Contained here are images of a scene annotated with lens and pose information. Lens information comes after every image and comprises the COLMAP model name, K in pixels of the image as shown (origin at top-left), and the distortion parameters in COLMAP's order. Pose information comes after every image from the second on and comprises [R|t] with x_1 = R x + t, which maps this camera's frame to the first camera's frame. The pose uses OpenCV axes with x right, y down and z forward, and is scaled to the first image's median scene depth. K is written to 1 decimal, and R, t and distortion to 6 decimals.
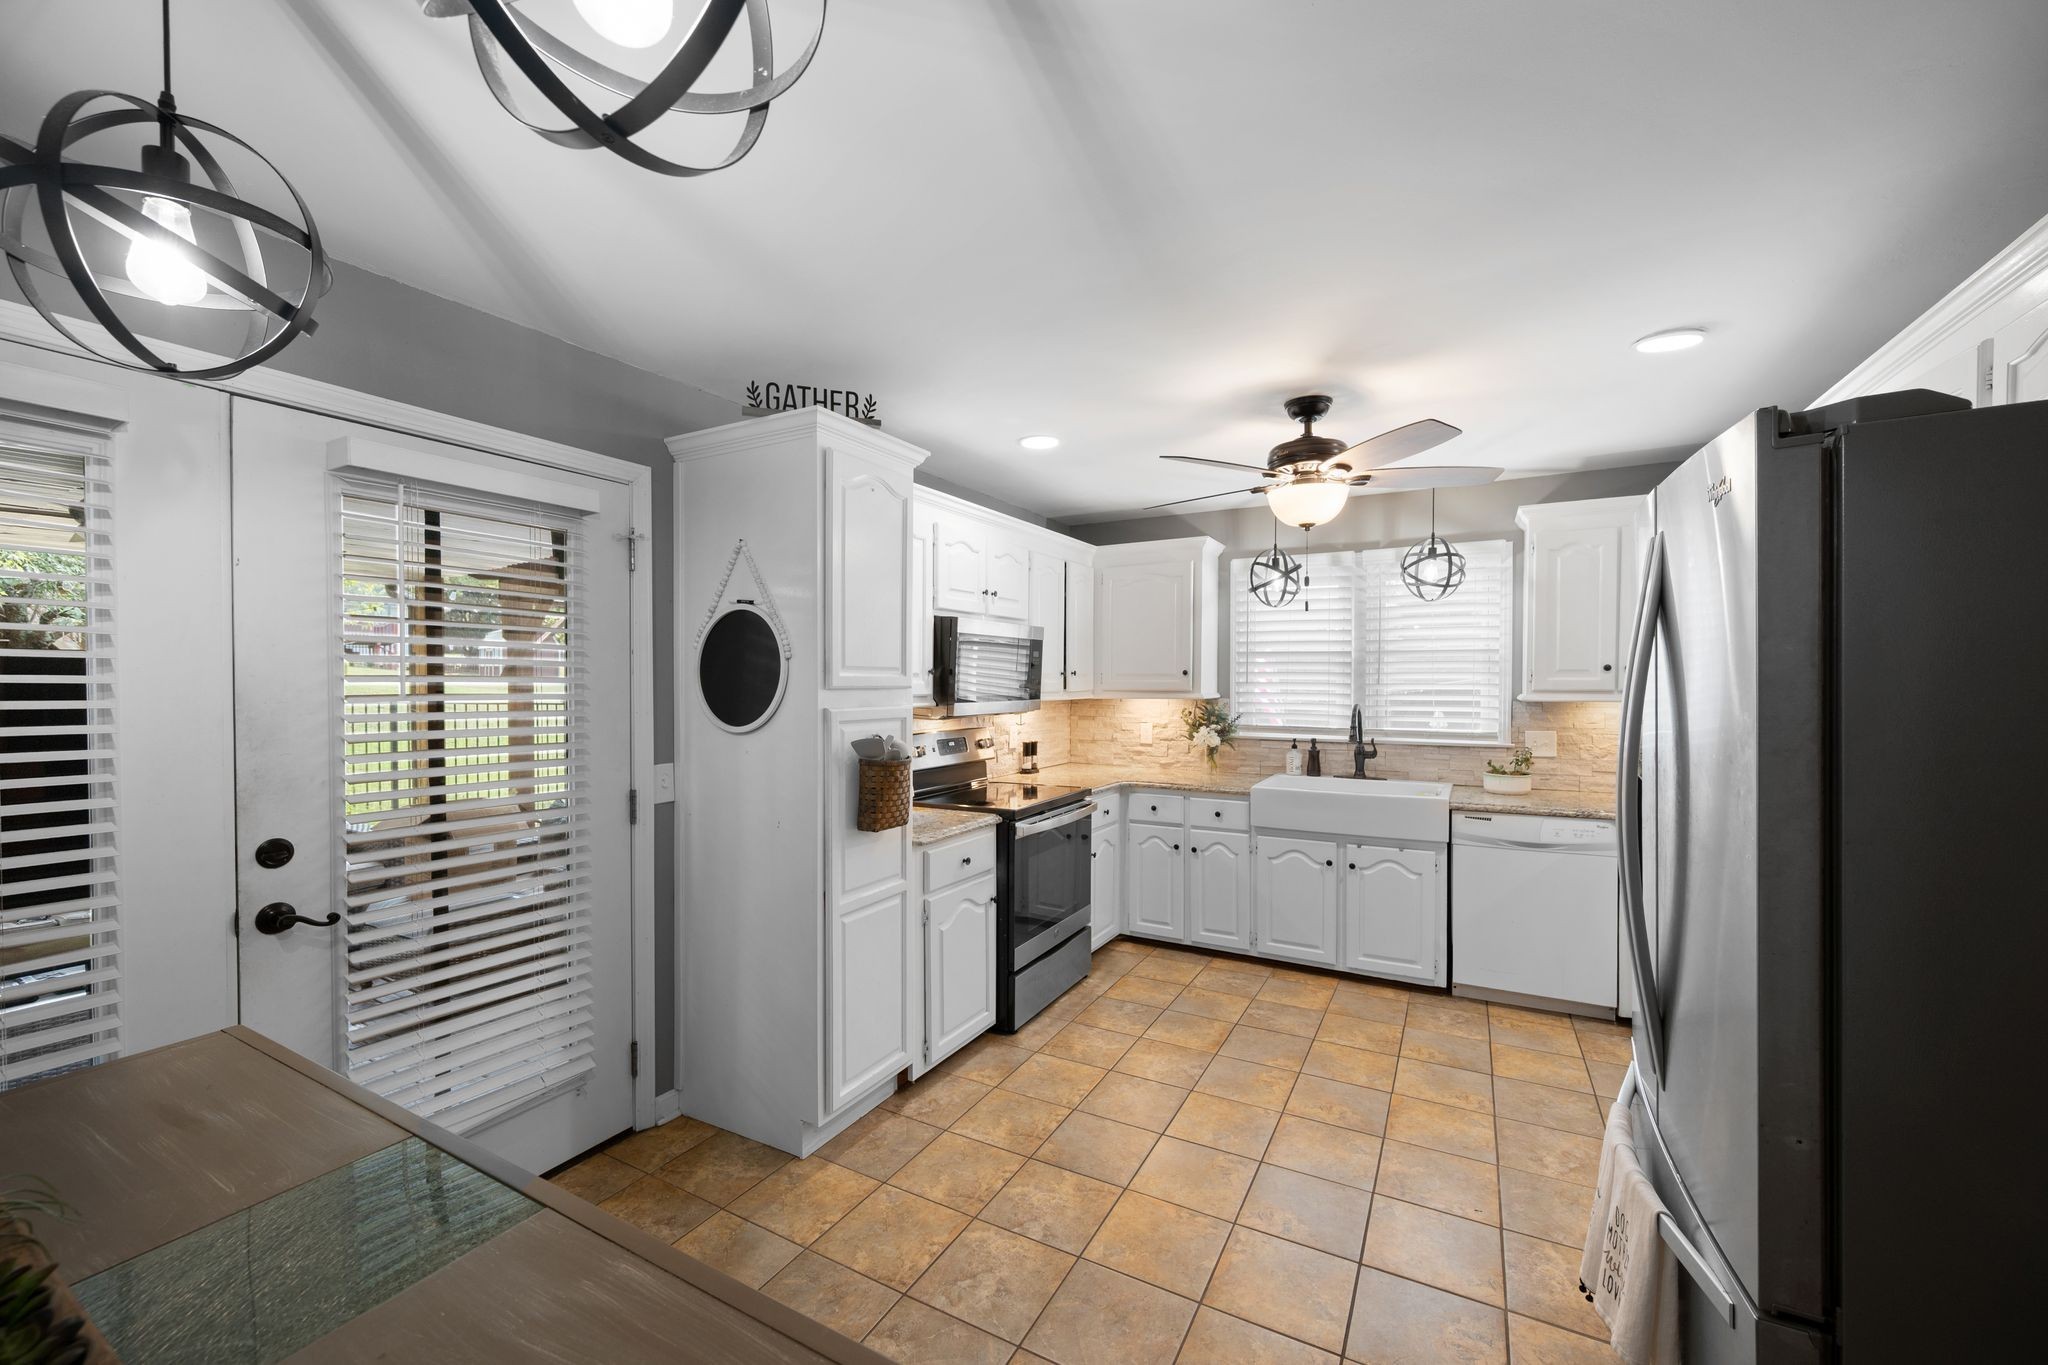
lens RADIAL K [[804.2, 0, 1026.0], [0, 804.2, 689.0], [0, 0, 1]] dist [0.000130, 0.000266]
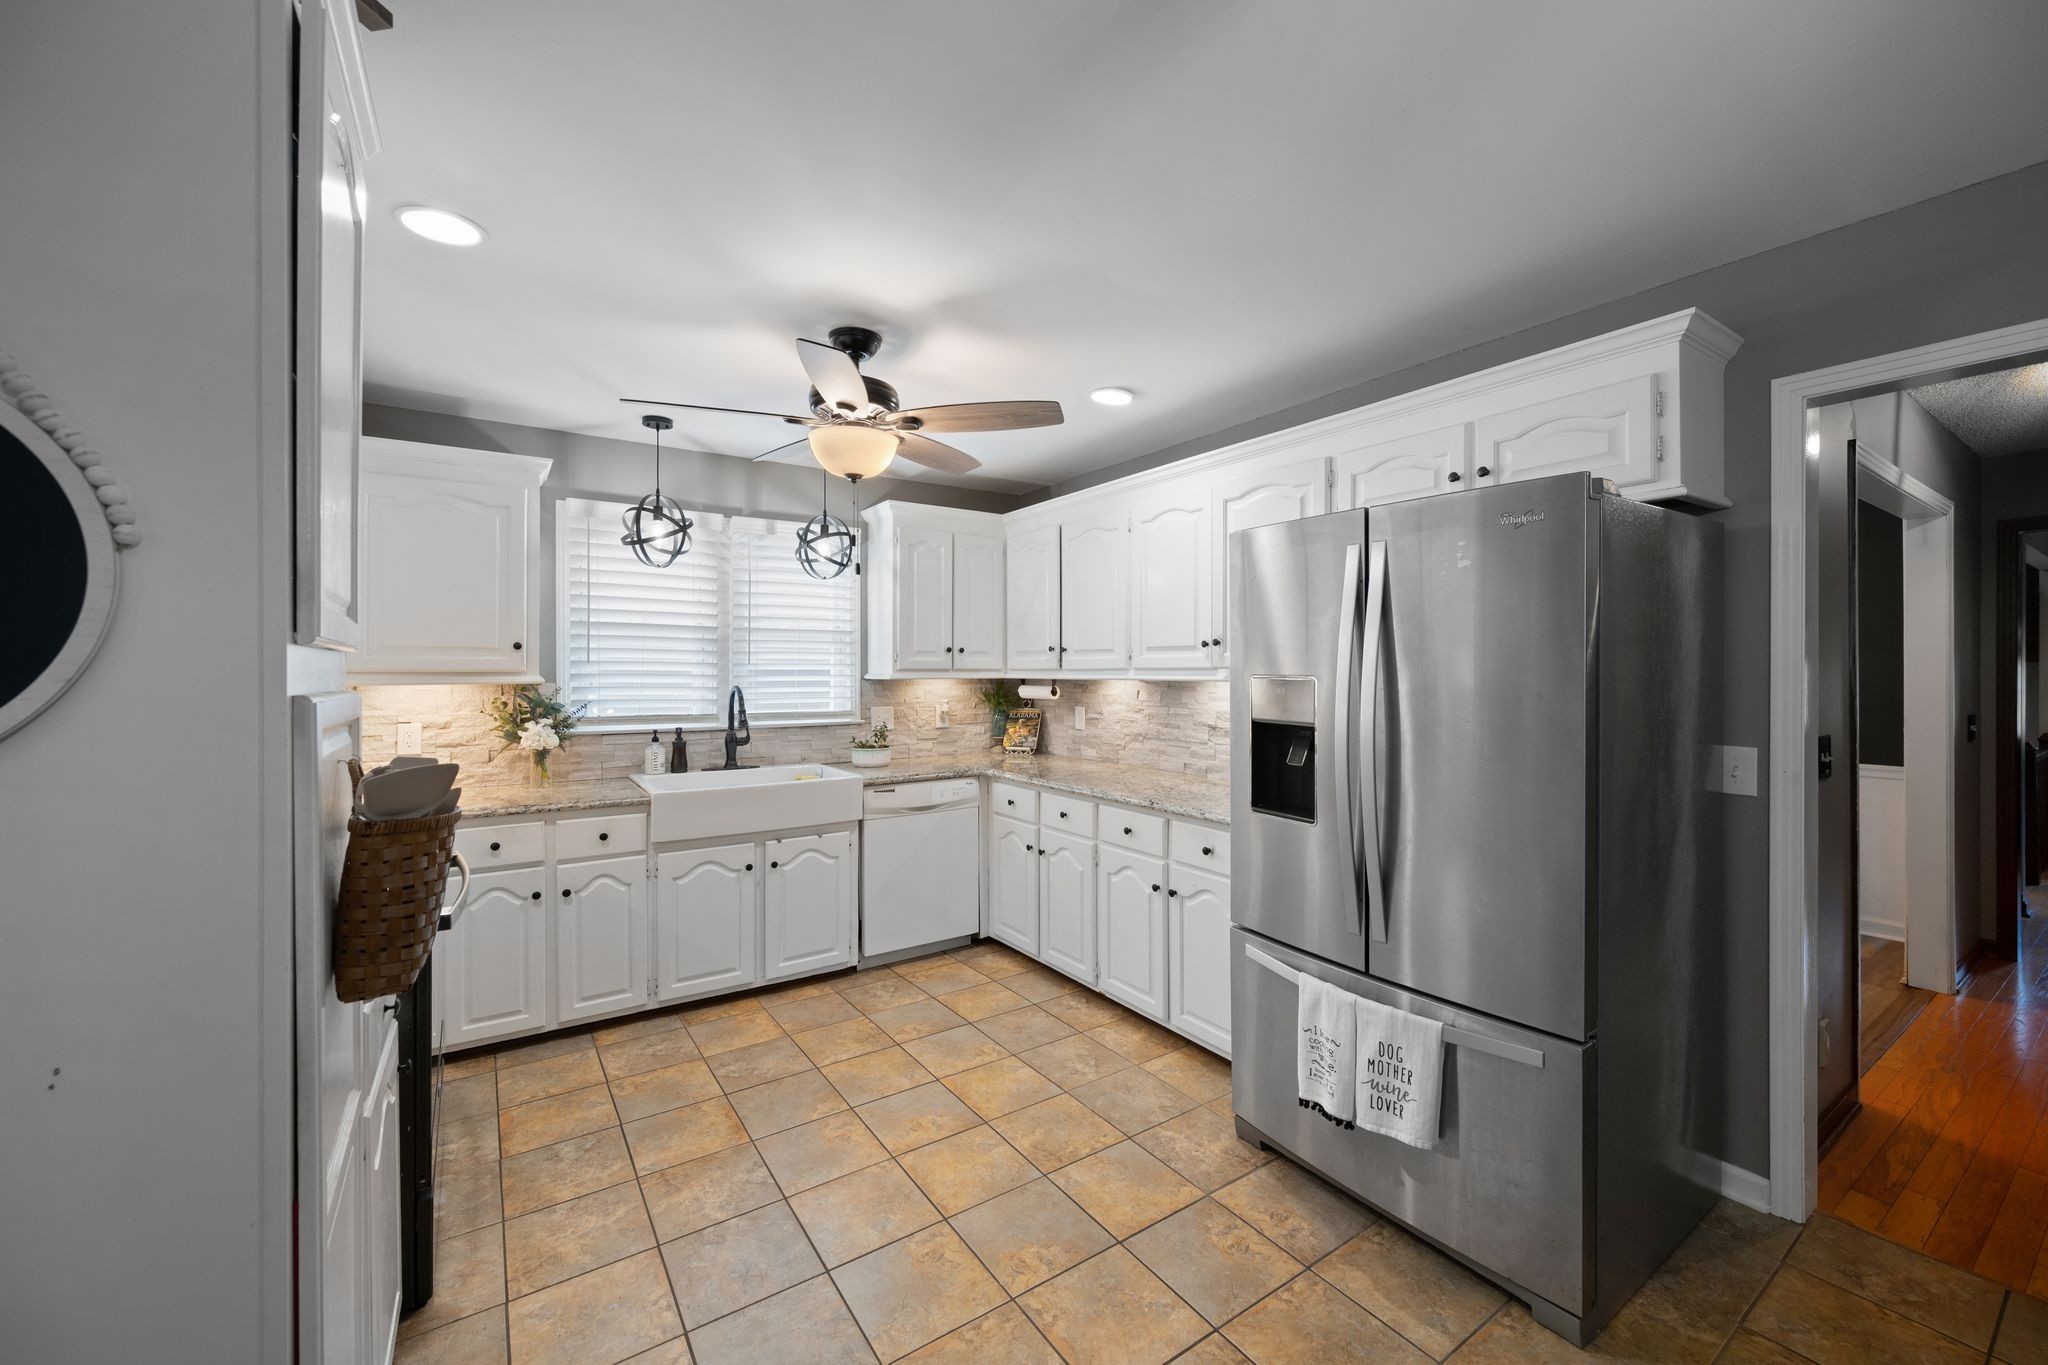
lens RADIAL K [[804.2, 0, 1025.8], [0, 804.2, 670.6], [0, 0, 1]] dist [0.000130, 0.000266]
pose [[0.454697, 0.000119, 0.890646, -0.256378], [0.010183, 0.999934, -0.005332, 0.010642], [-0.890588, 0.011494, 0.454666, 0.325406]]
